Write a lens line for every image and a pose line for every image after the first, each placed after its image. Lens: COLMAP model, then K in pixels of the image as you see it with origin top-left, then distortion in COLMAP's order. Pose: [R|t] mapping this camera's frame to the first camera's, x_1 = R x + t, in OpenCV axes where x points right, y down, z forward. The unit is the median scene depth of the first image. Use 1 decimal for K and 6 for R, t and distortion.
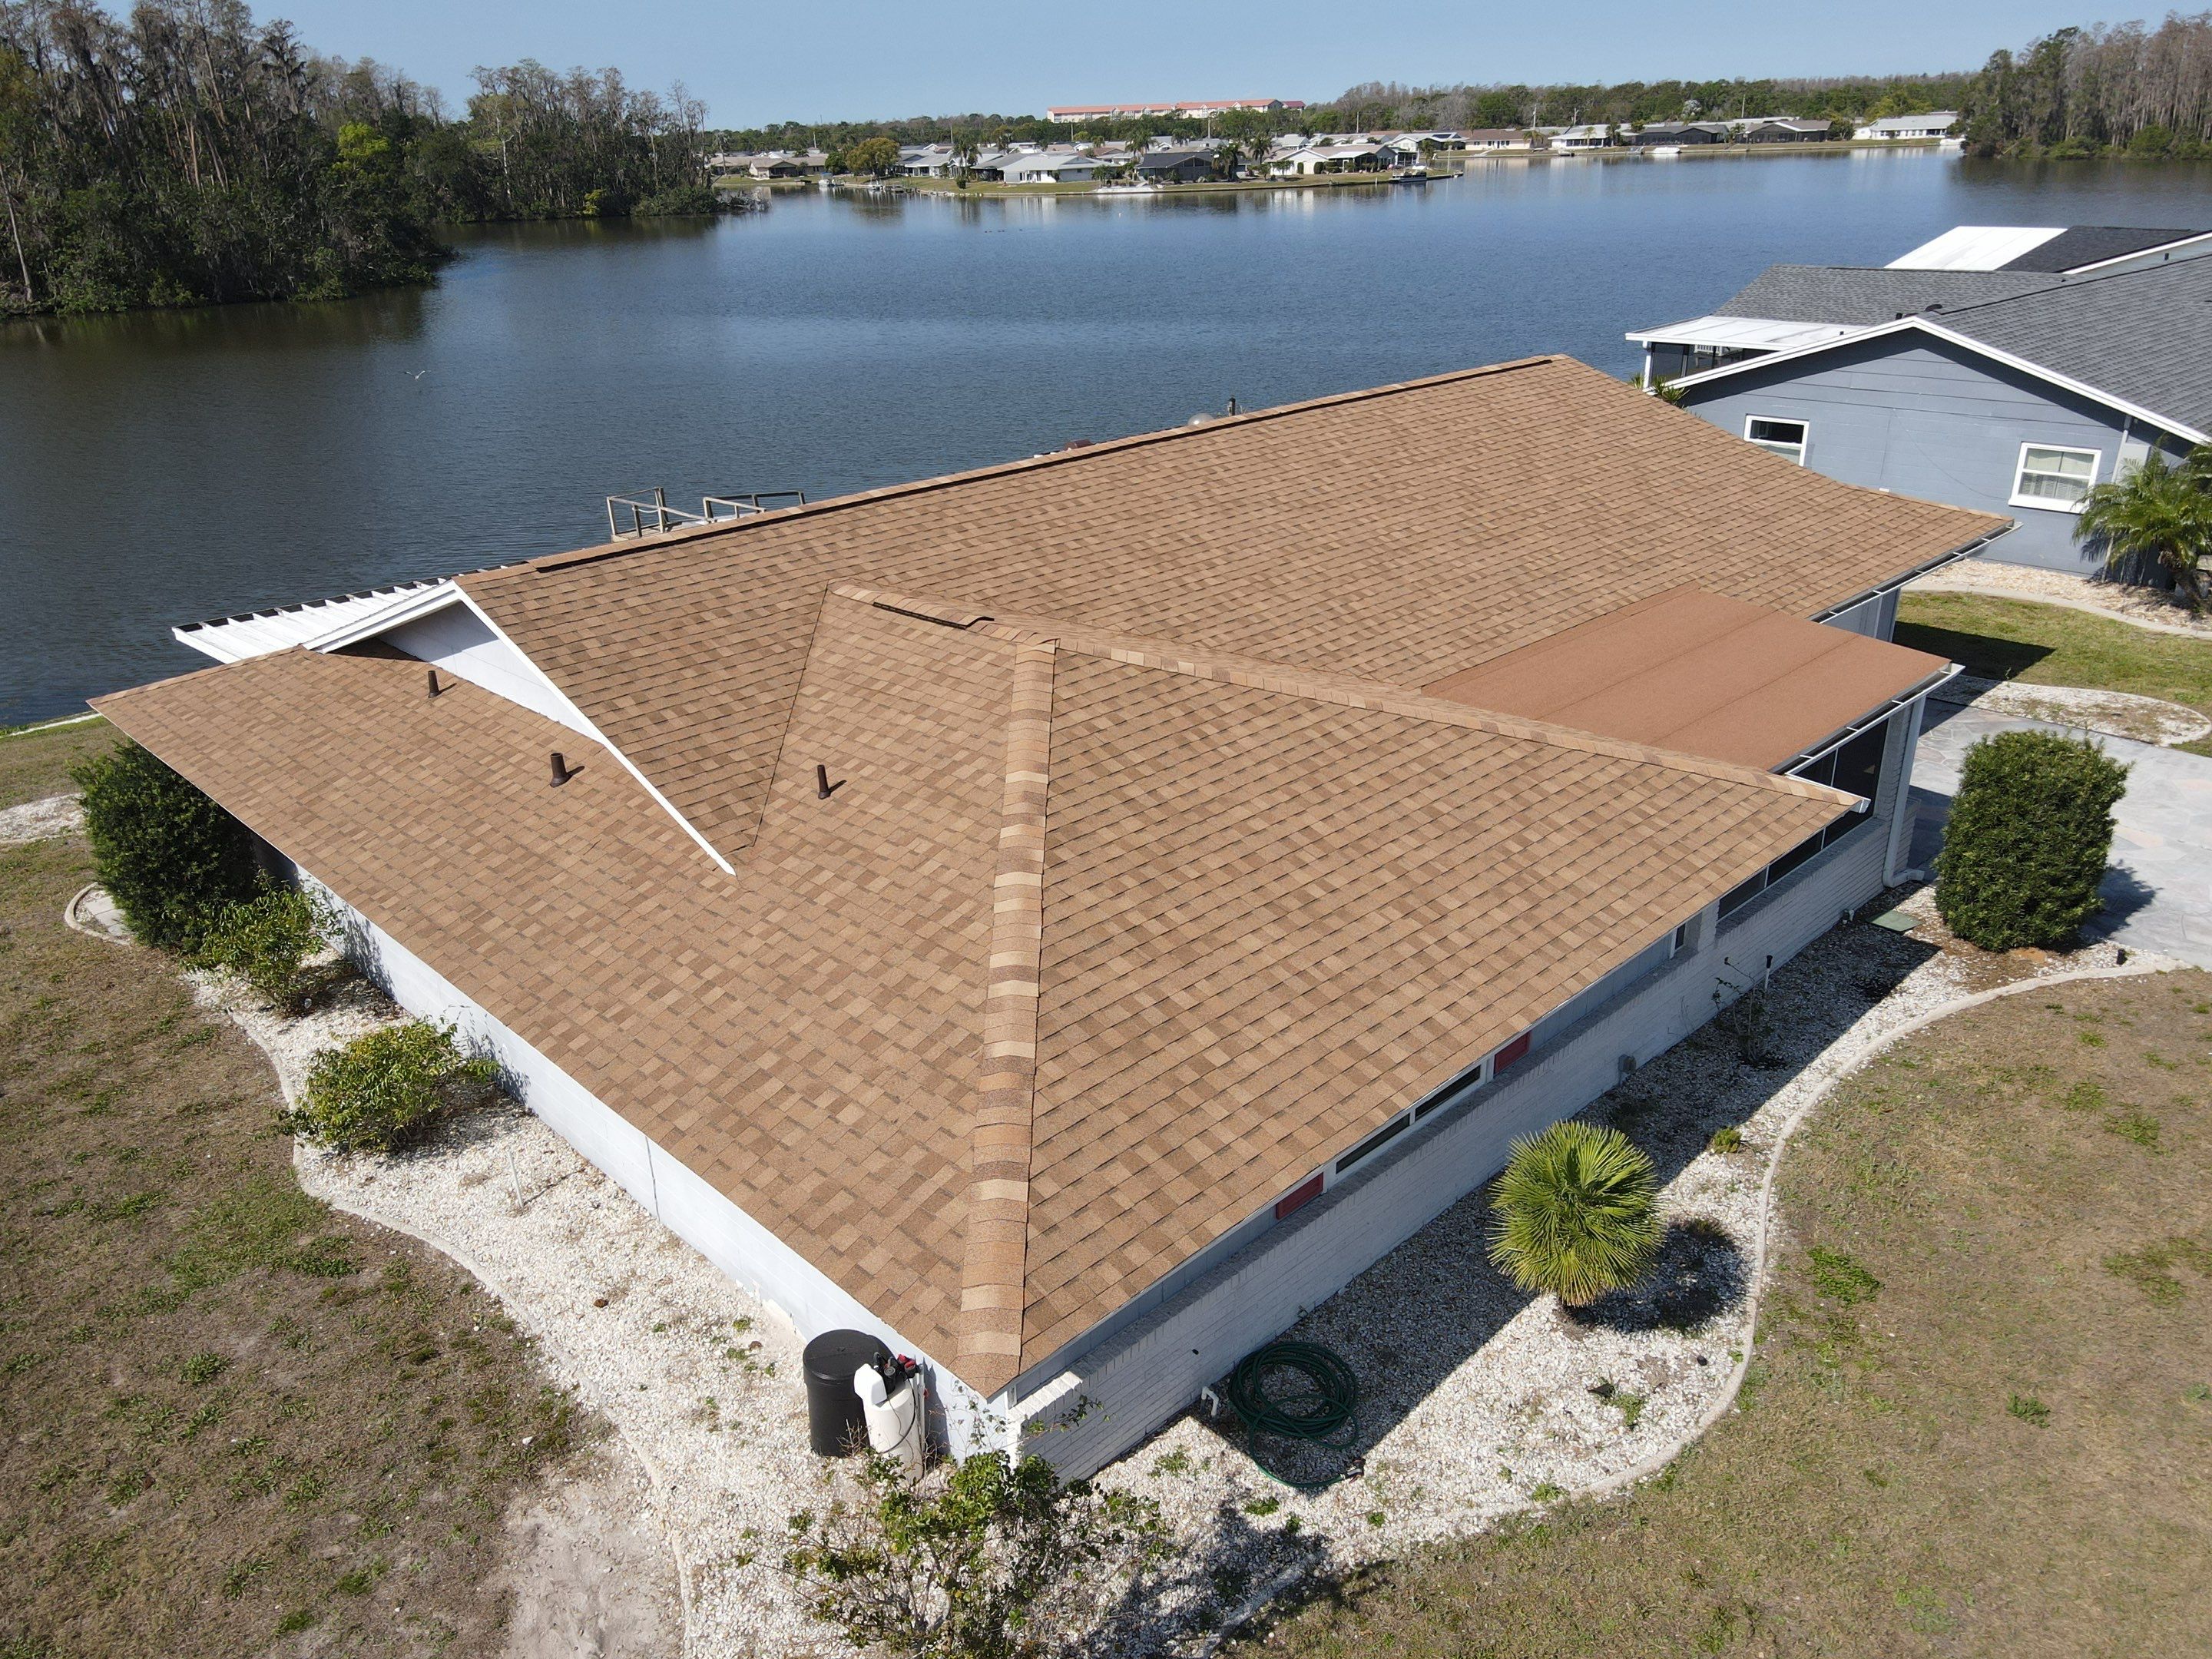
lens RADIAL K [[1619.5, 0, 1056.1], [0, 1619.5, 830.5], [0, 0, 1]] dist [-0.011565, 0.001710]
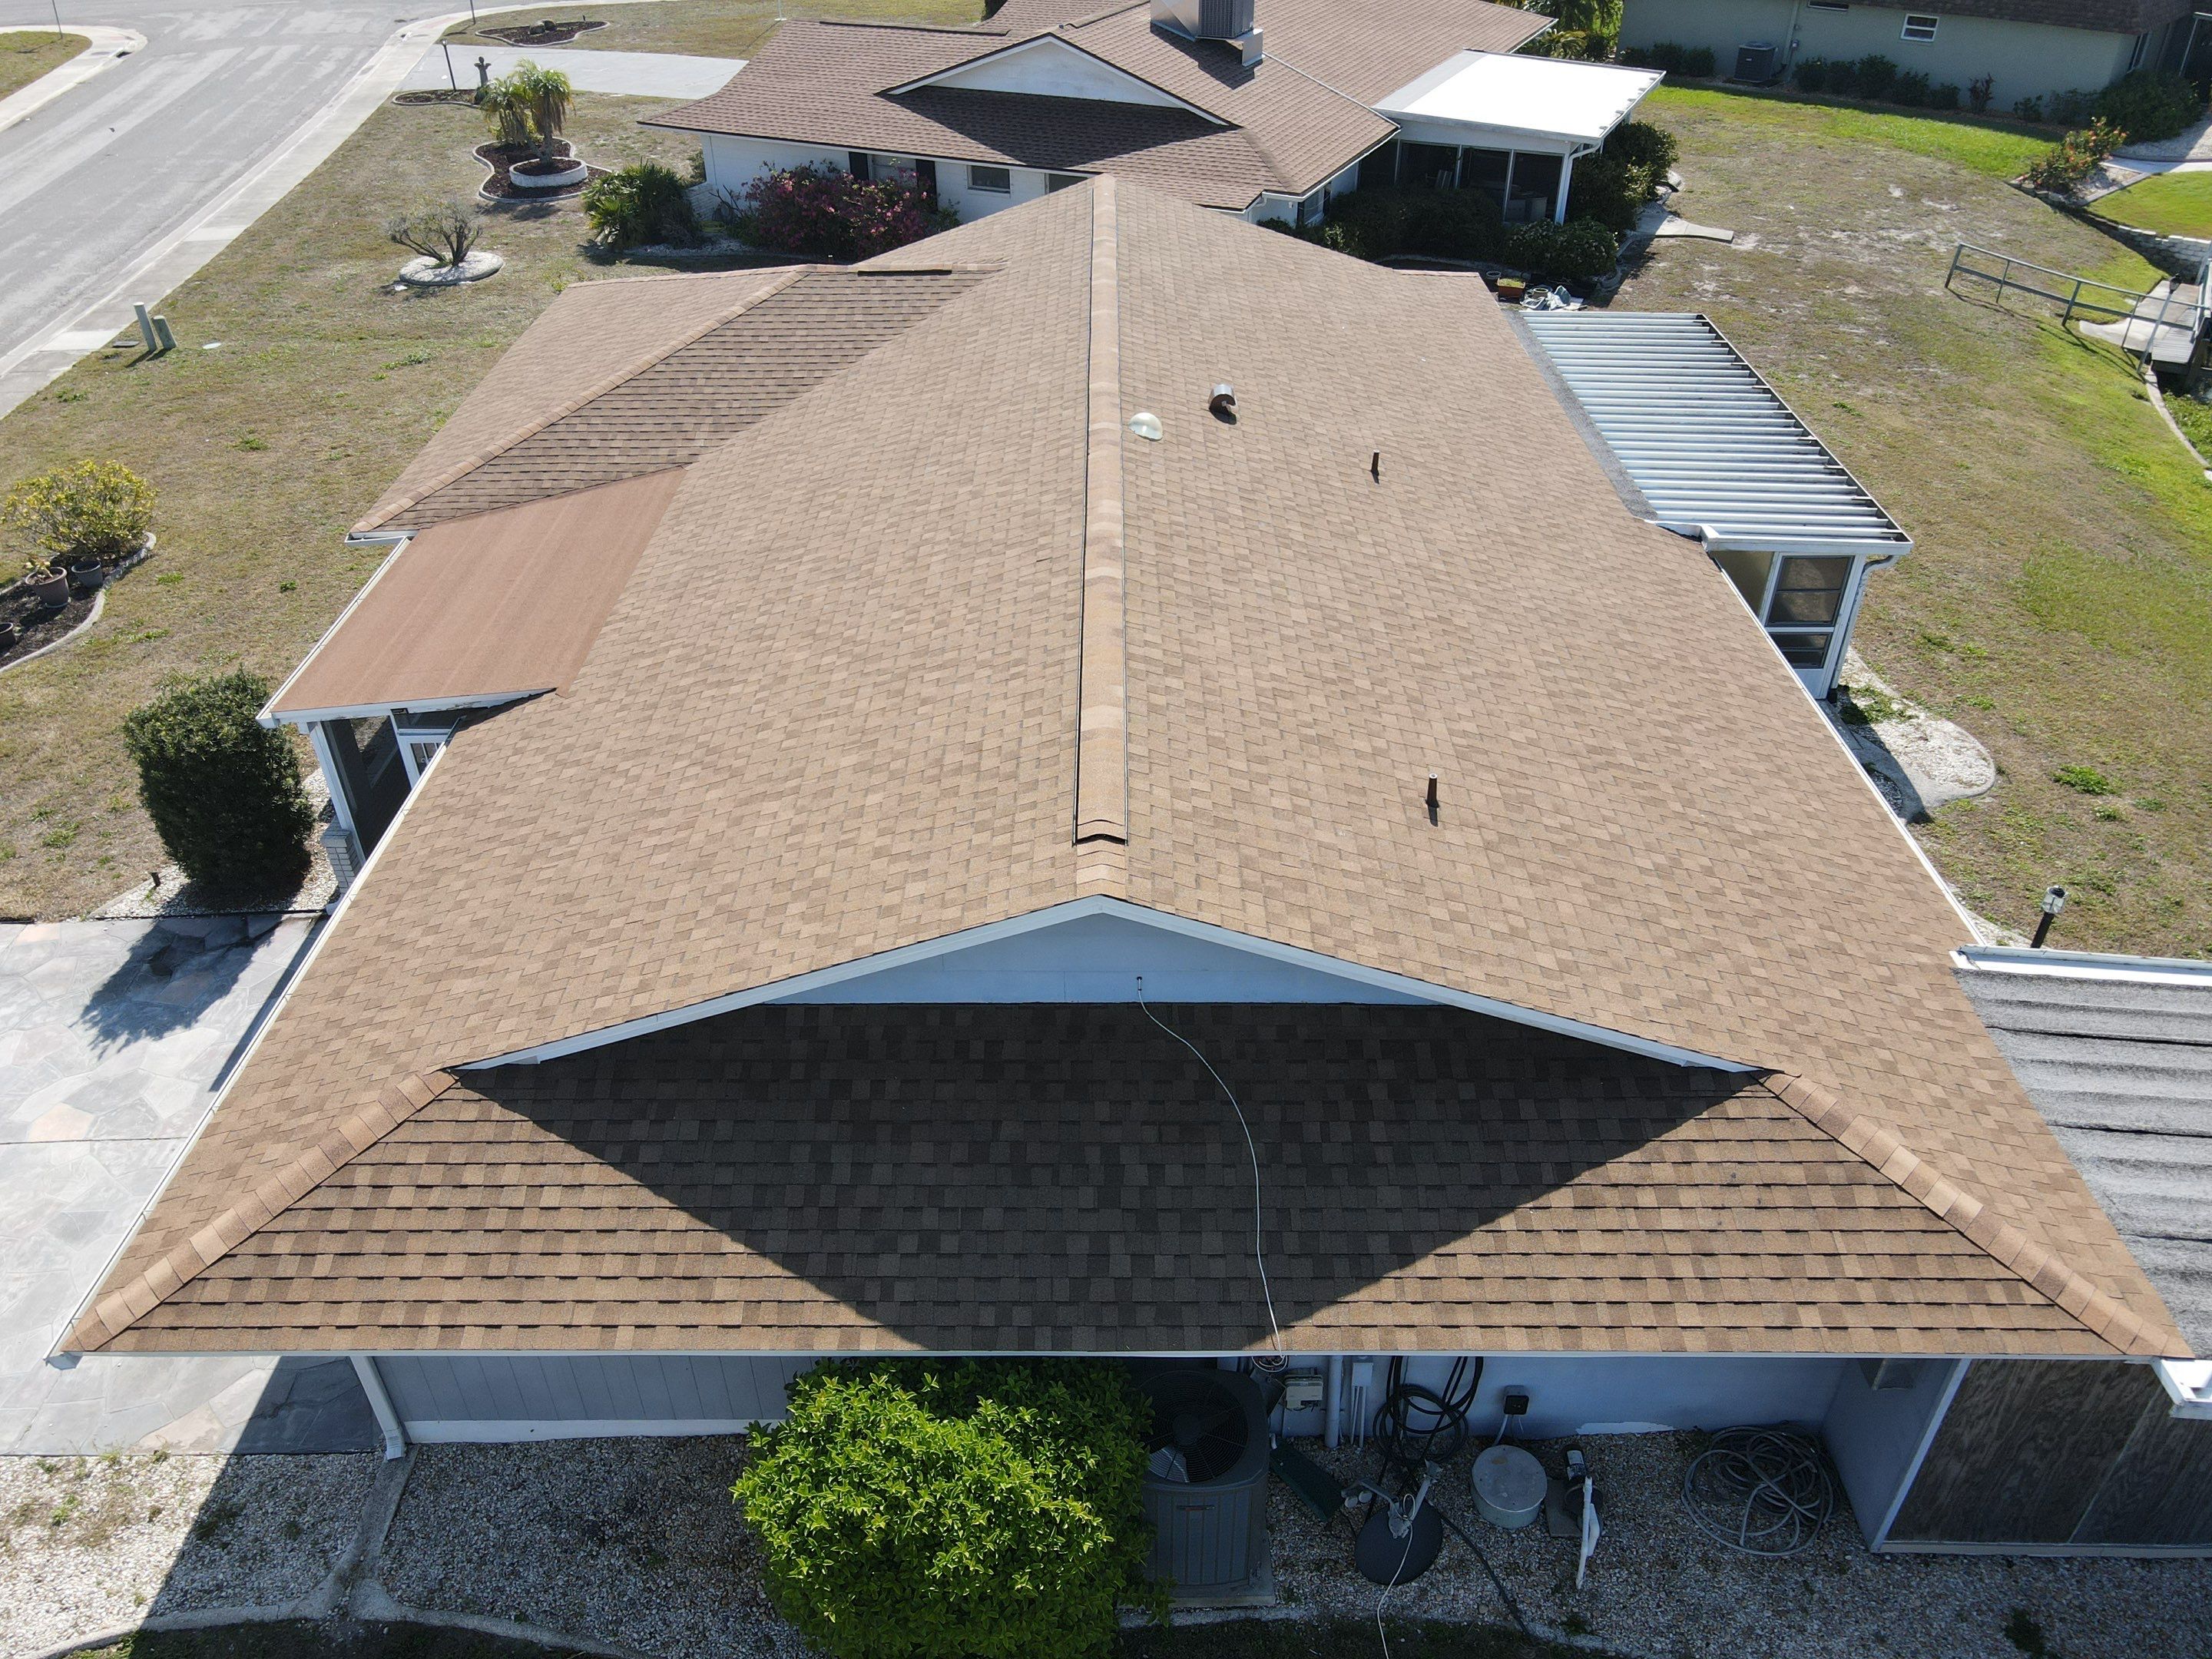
lens RADIAL K [[1625.5, 0, 1070.3], [0, 1625.5, 816.7], [0, 0, 1]] dist [0.011359, -0.000017]
pose [[-0.691860, 0.447811, -0.566388, 1.008401], [-0.249404, 0.587935, 0.769500, -1.150547], [0.677589, 0.673646, -0.295083, 2.067765]]
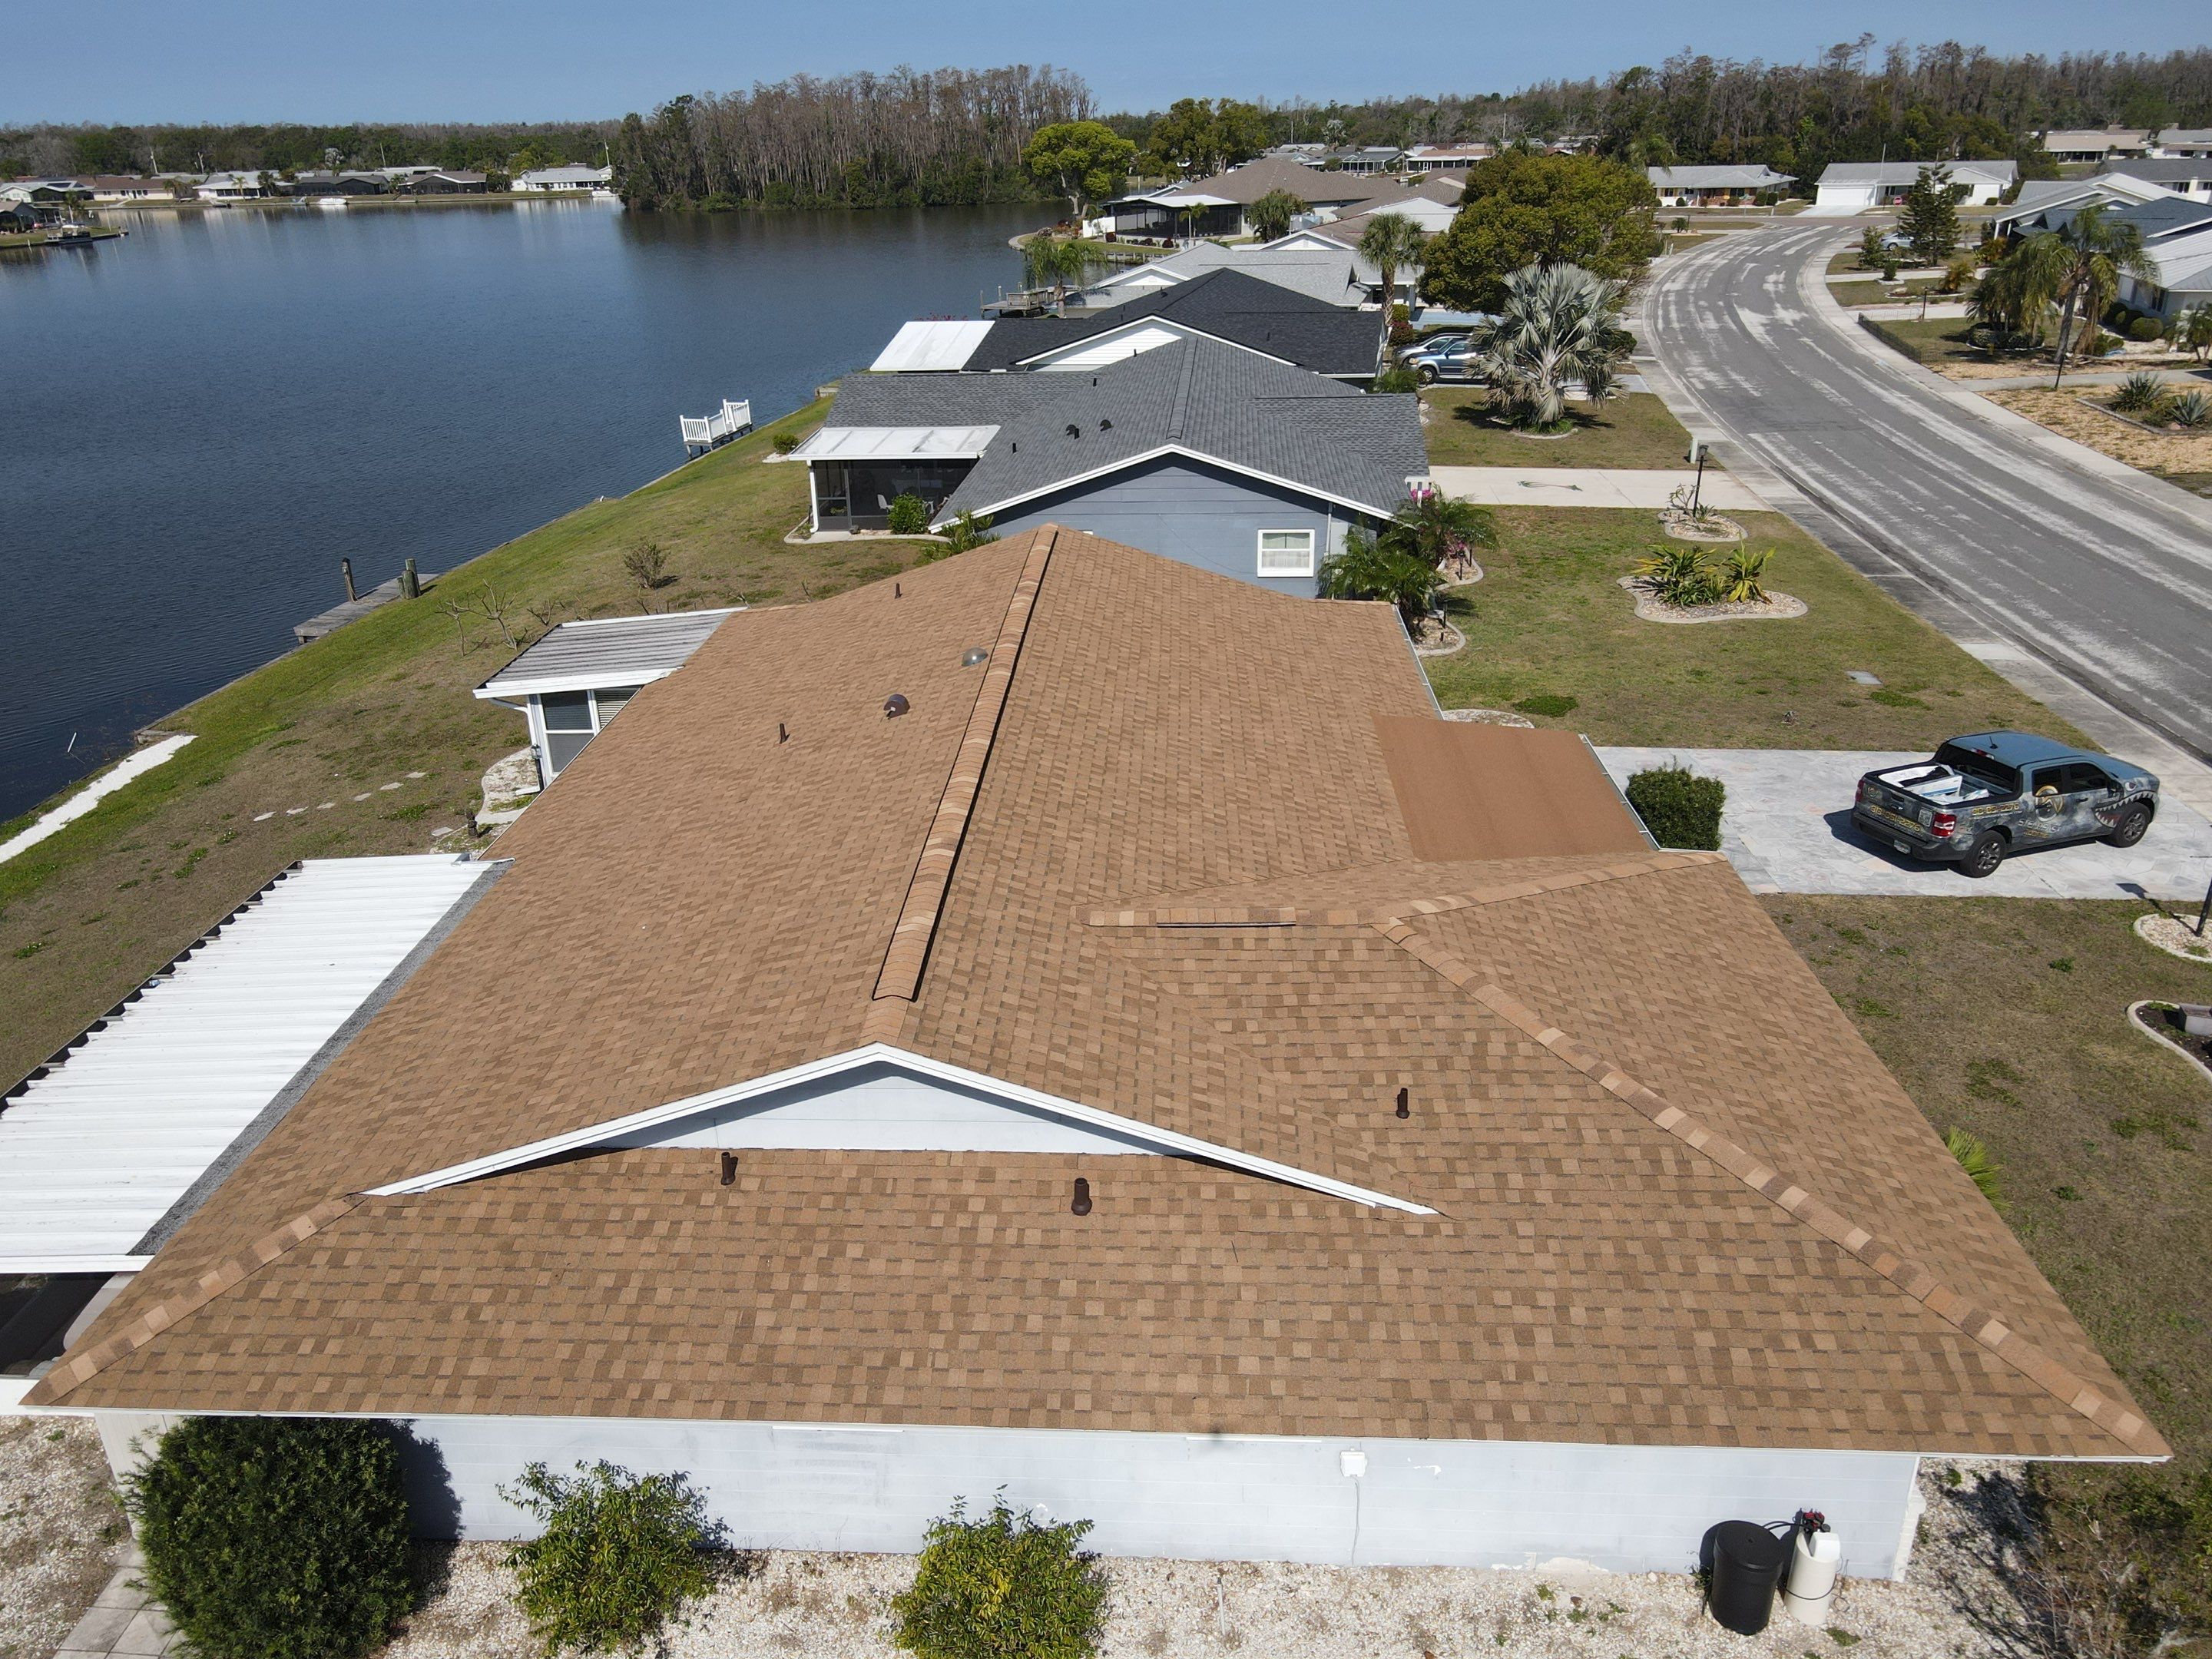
lens RADIAL K [[1583.2, 0, 1092.8], [0, 1583.2, 858.1], [0, 0, 1]] dist [-0.002434, 0.035852]
pose [[0.722399, -0.271334, 0.636016, -0.853765], [0.274328, 0.956773, 0.096587, -0.319002], [-0.634731, 0.104703, 0.765607, 0.274543]]
